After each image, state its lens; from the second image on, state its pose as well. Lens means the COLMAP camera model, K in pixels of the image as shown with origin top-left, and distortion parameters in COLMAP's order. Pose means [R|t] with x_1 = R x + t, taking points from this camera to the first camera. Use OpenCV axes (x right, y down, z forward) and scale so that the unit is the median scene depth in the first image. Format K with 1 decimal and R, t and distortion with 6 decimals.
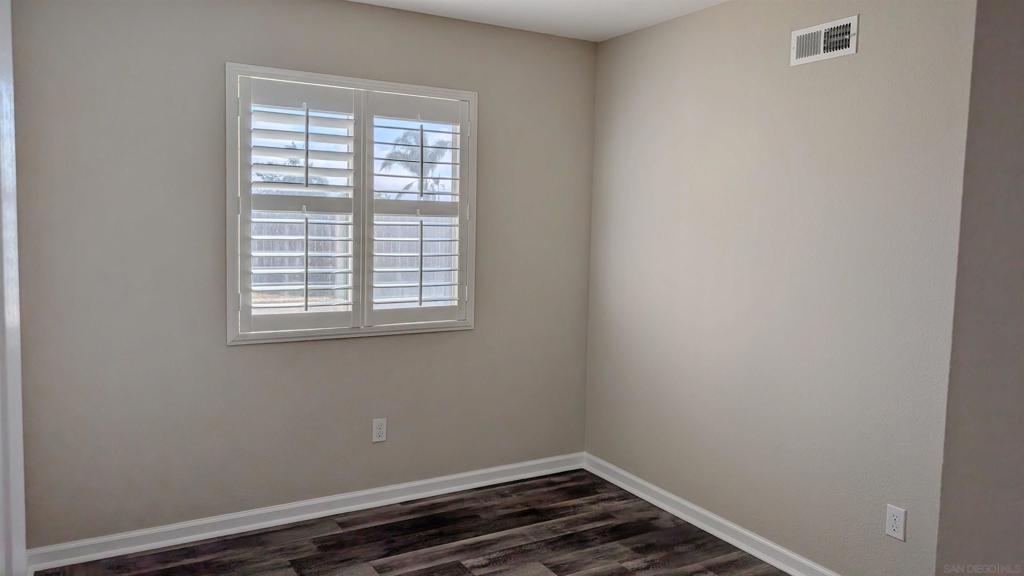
lens RADIAL K [[816.4, 0, 512.7], [0, 816.4, 285.6], [0, 0, 1]] dist [0.055148, -0.006045]
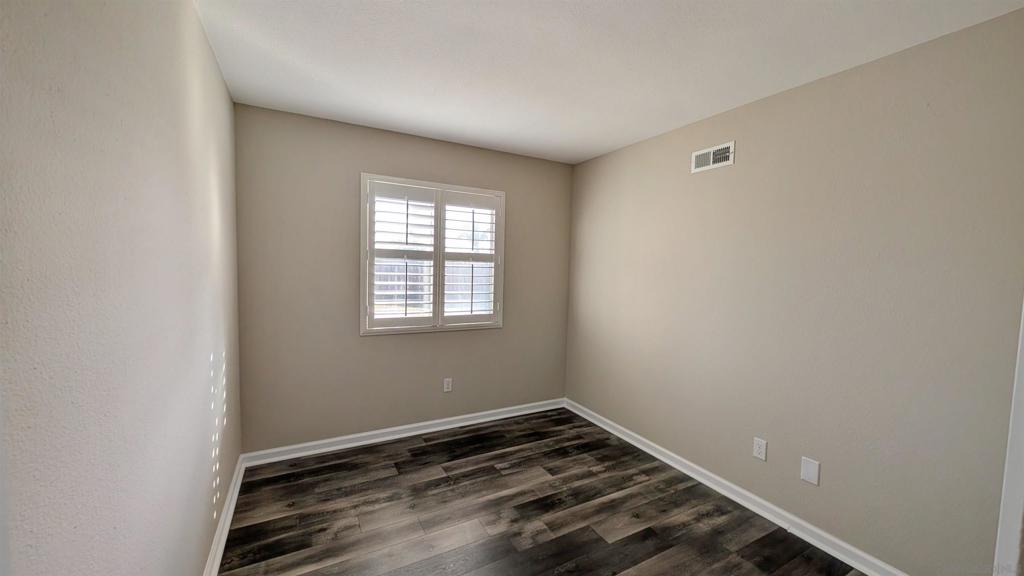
lens RADIAL K [[394.4, 0, 505.1], [0, 394.4, 298.8], [0, 0, 1]] dist [-0.001335, 0.000510]
pose [[0.999225, 0.005980, -0.038902, -0.009984], [-0.006207, 0.999964, -0.005728, -0.002220], [0.038866, 0.005965, 0.999227, 0.174977]]
